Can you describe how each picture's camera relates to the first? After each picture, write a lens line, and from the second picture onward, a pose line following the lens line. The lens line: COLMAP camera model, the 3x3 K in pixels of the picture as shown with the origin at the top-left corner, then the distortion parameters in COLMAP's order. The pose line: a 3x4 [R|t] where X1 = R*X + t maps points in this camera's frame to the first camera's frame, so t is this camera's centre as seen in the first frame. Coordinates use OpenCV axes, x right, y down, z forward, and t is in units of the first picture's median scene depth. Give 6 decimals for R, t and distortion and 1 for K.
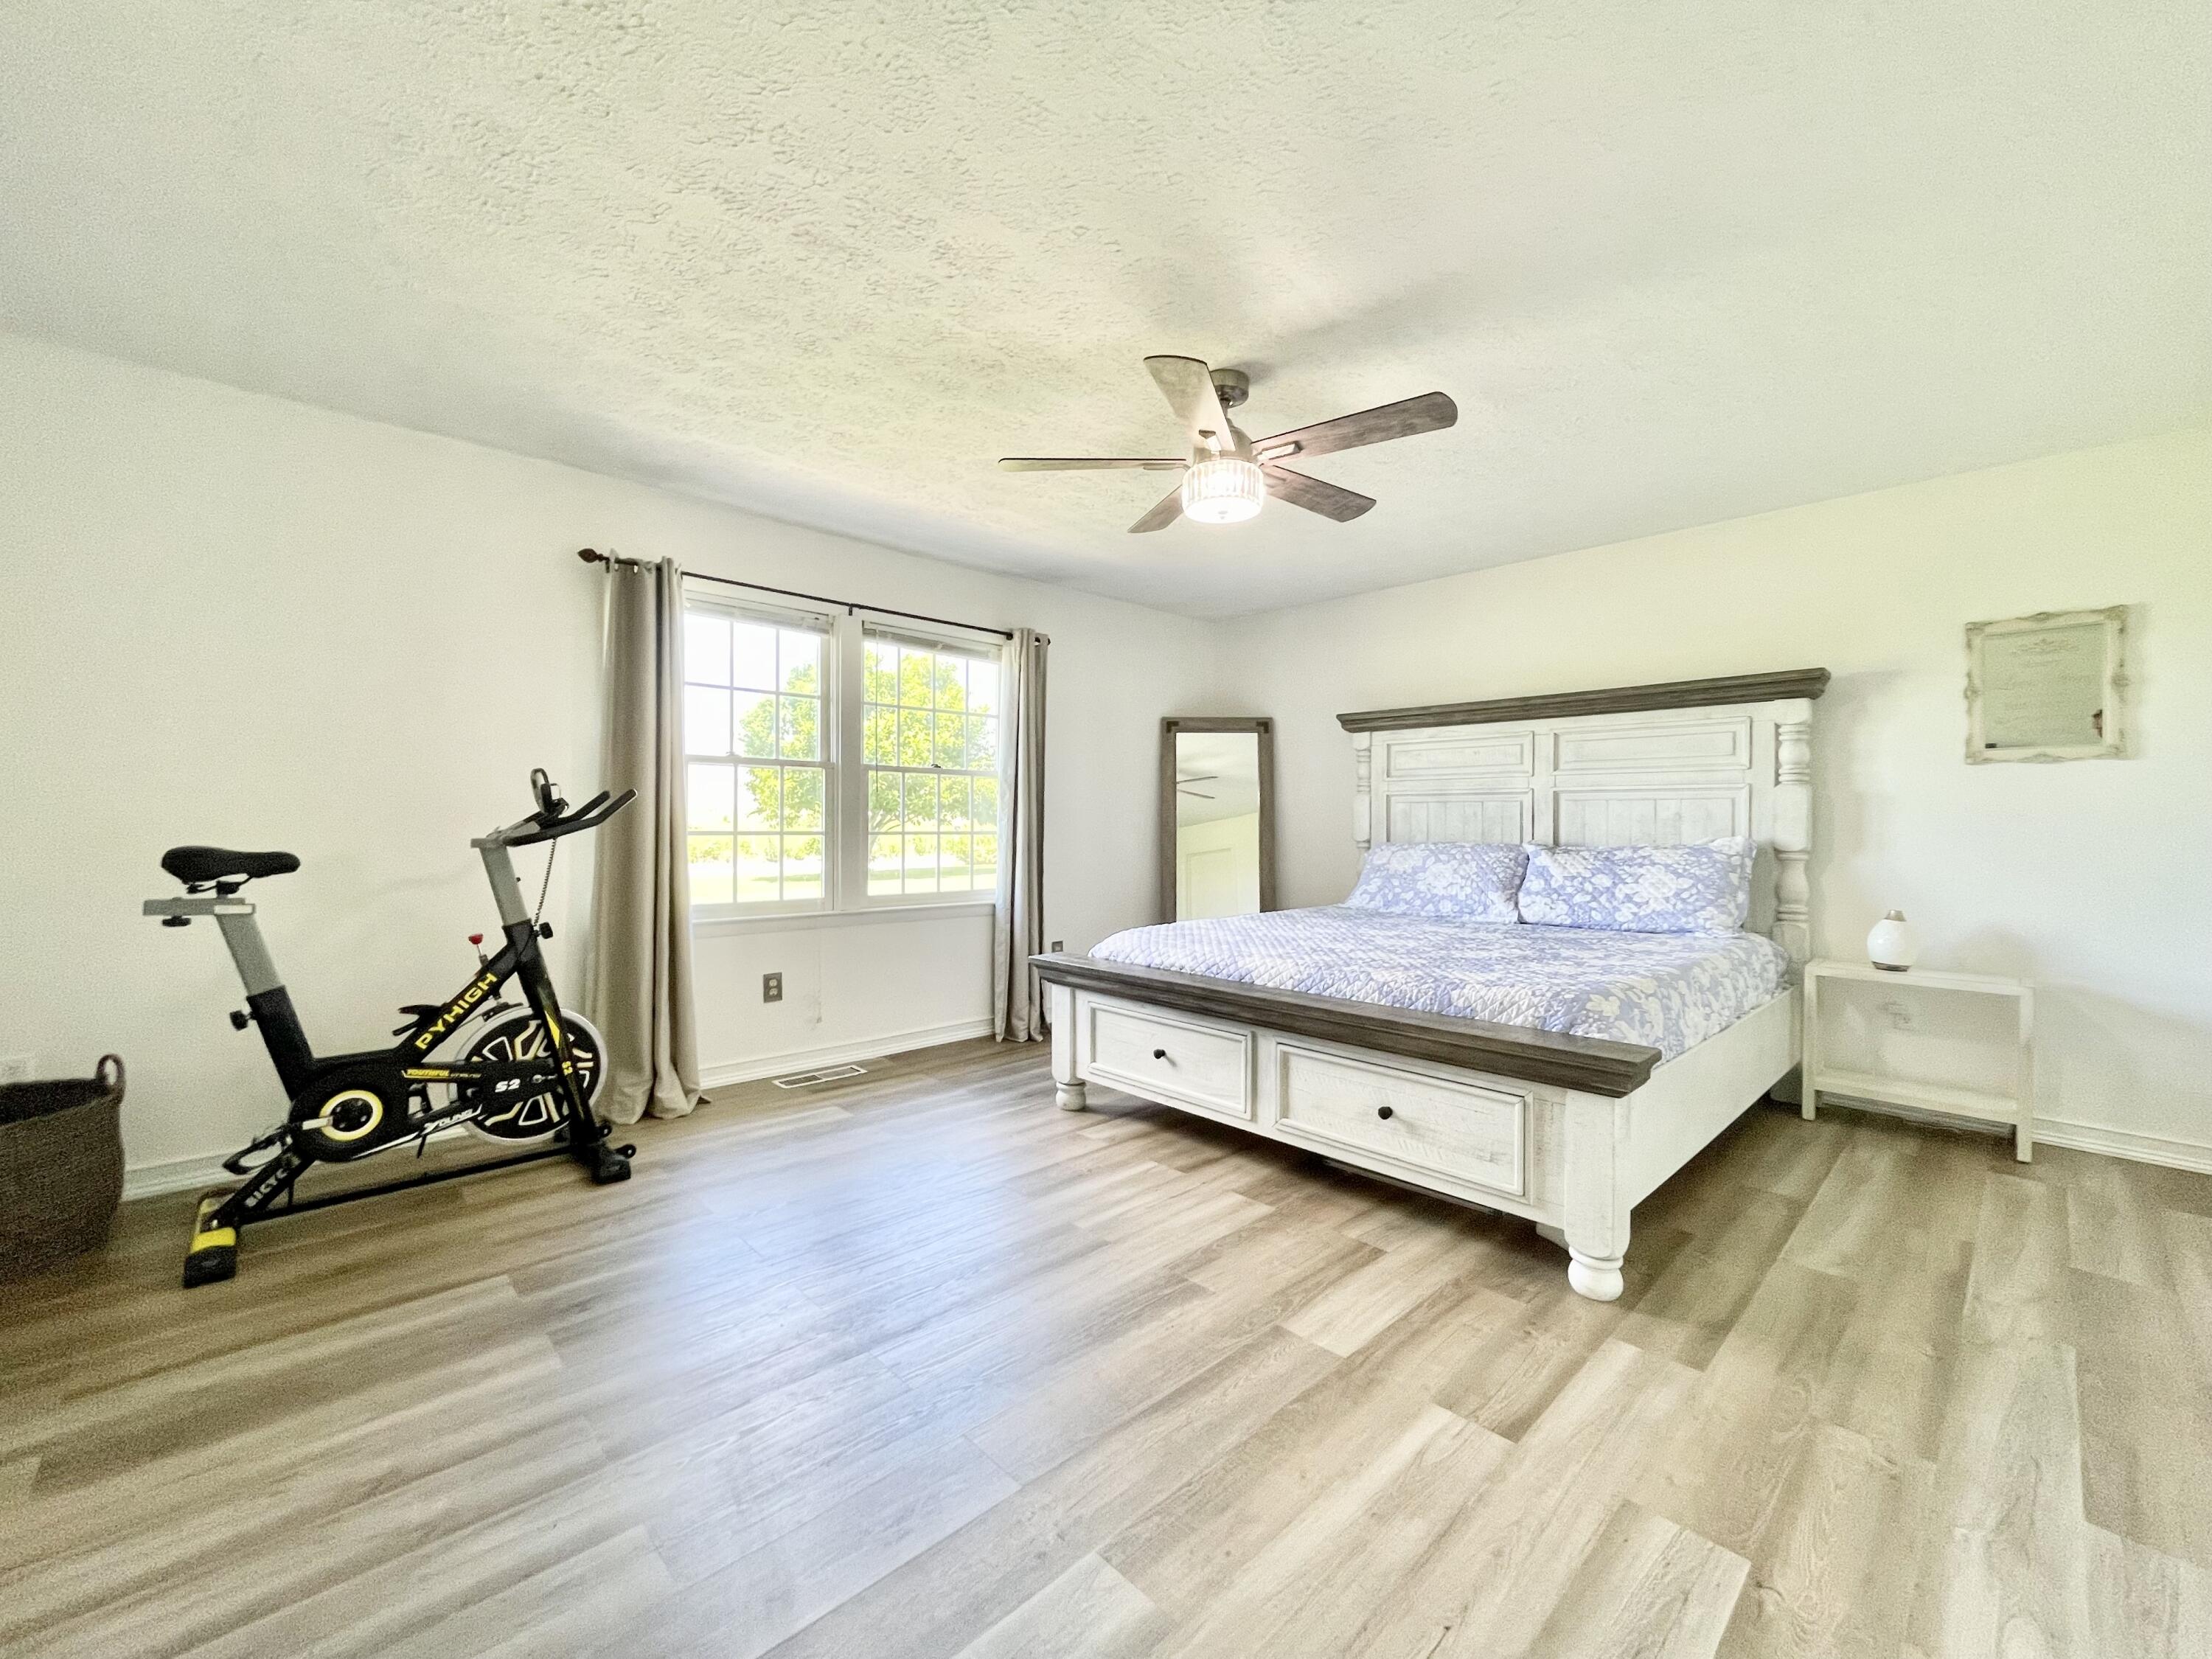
lens RADIAL K [[909.3, 0, 1099.9], [0, 909.3, 832.8], [0, 0, 1]] dist [0.000095, -0.000152]
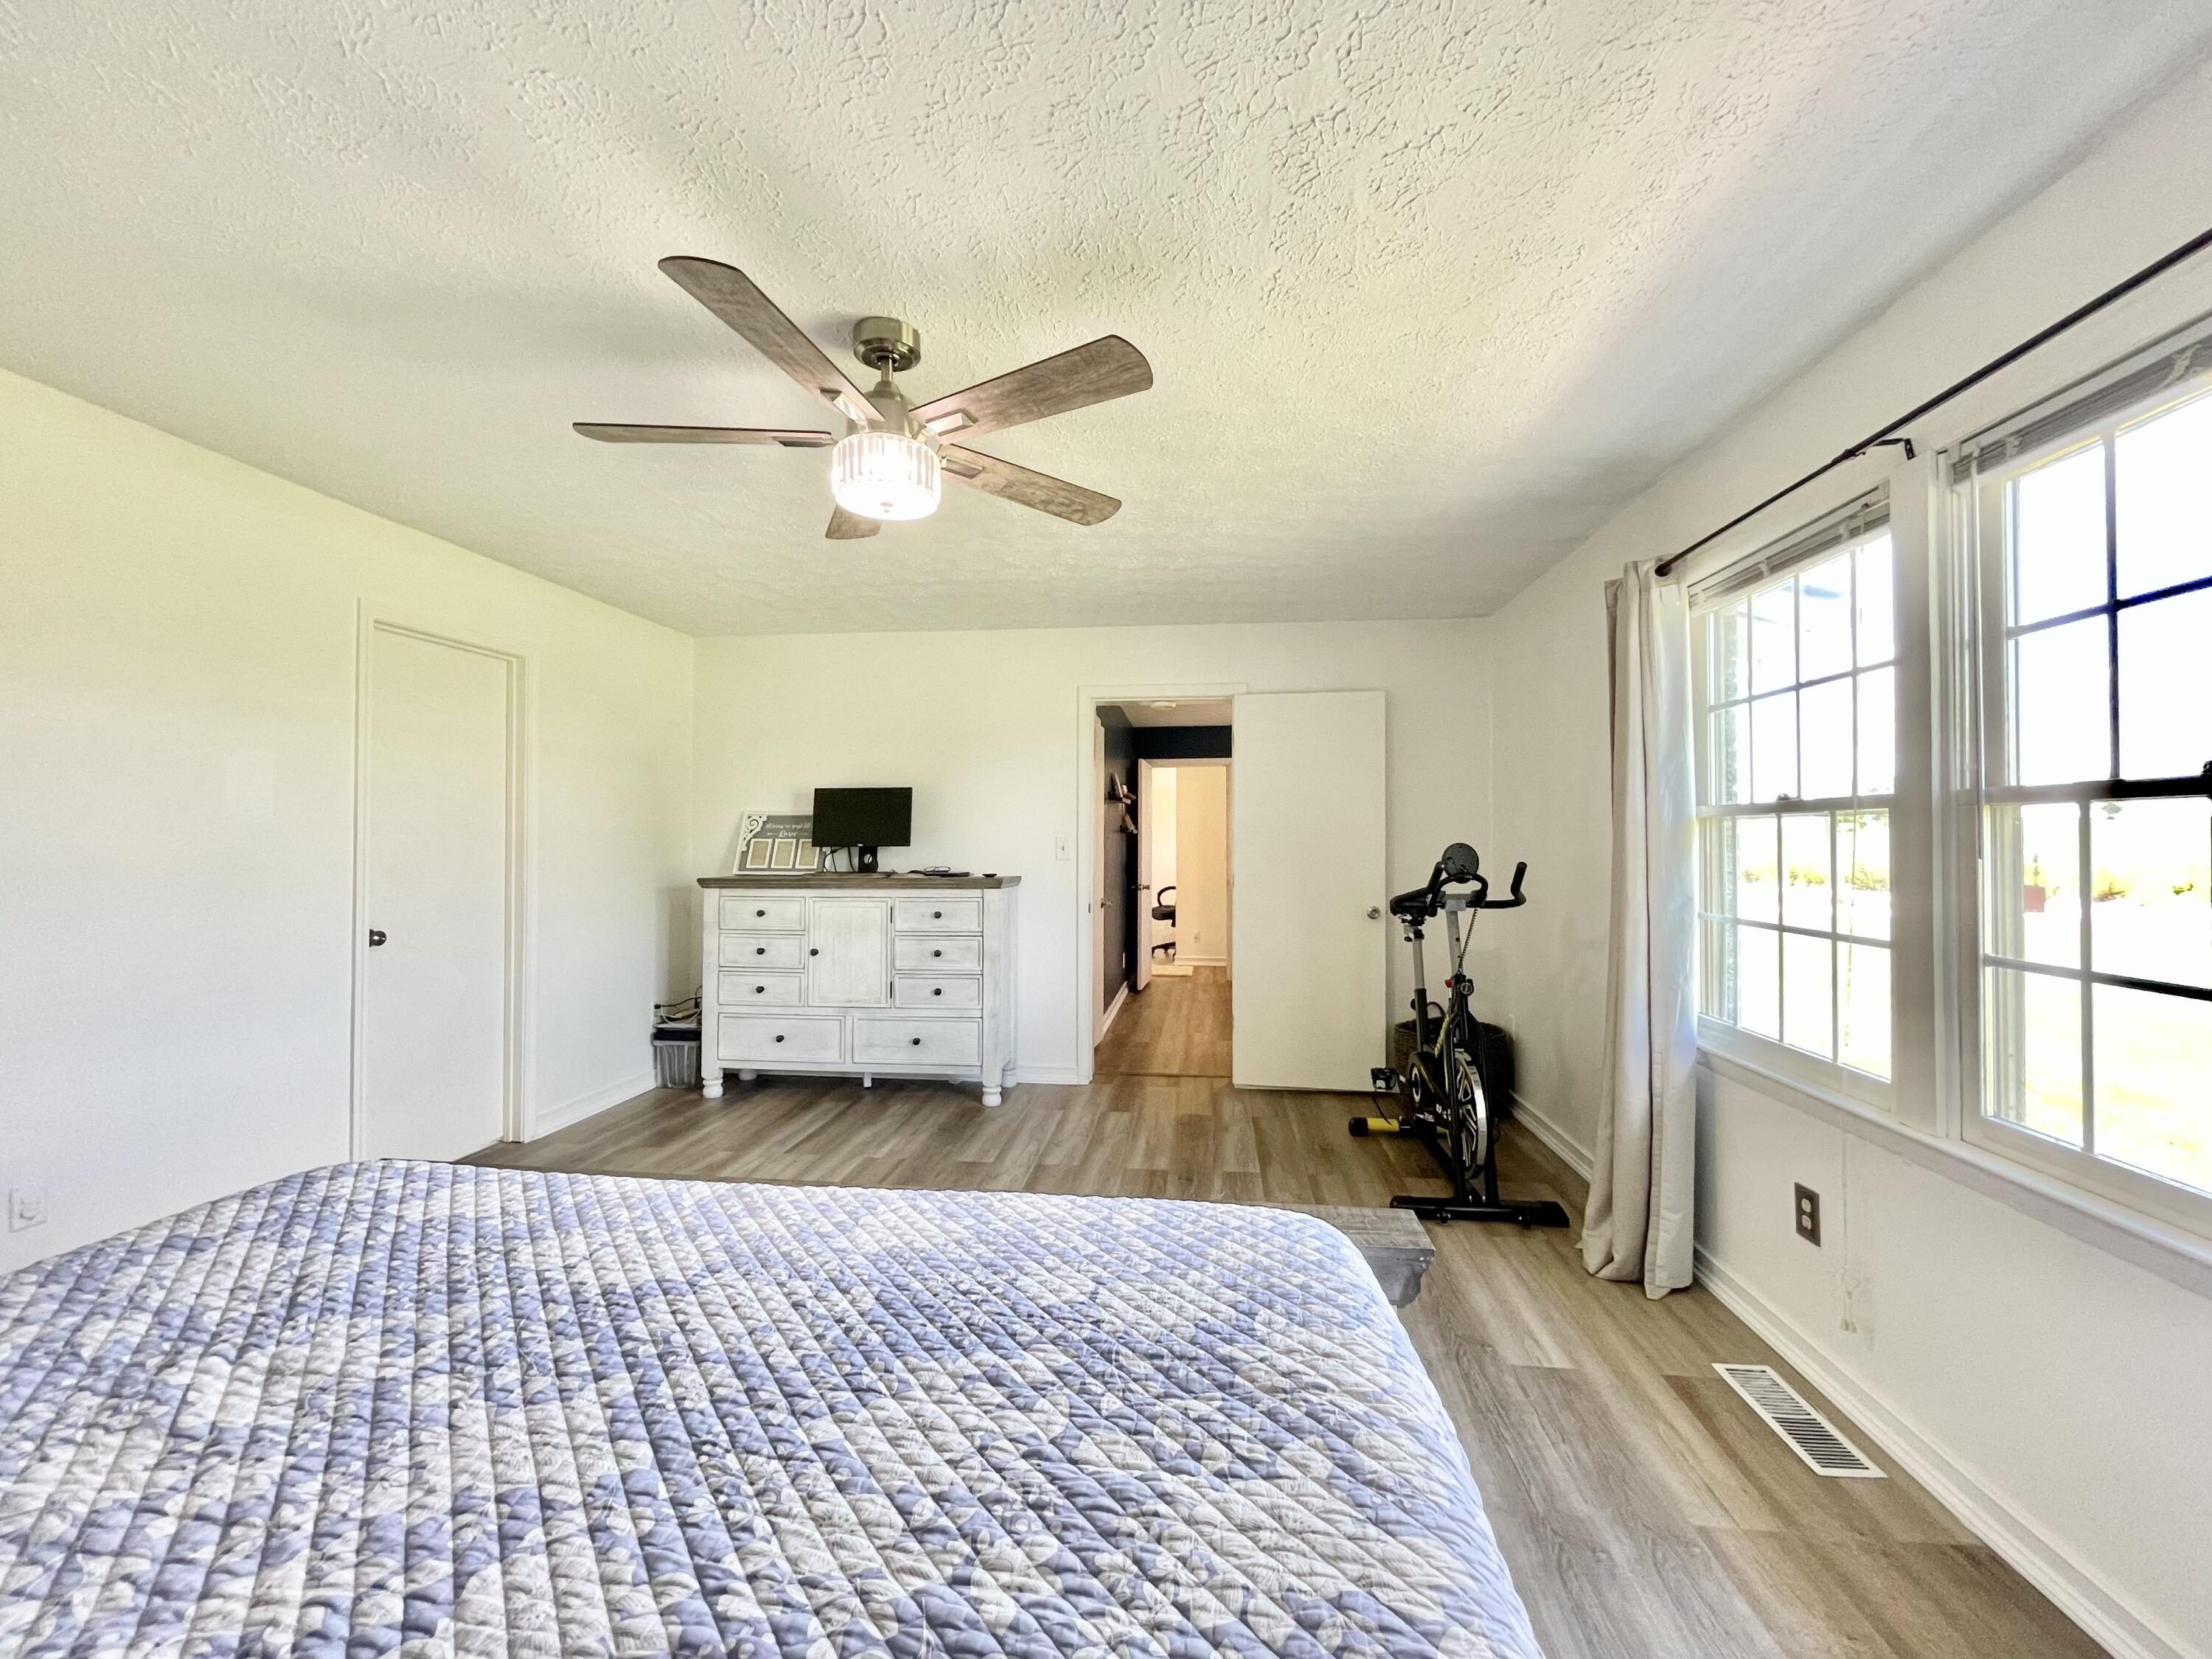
lens RADIAL K [[909.3, 0, 1099.9], [0, 909.3, 832.8], [0, 0, 1]] dist [0.000095, -0.000152]
pose [[-0.769022, -0.011089, -0.639127, 0.322680], [-0.011810, 0.999925, -0.003139, -0.053337], [0.639114, 0.005134, -0.769095, 1.147881]]
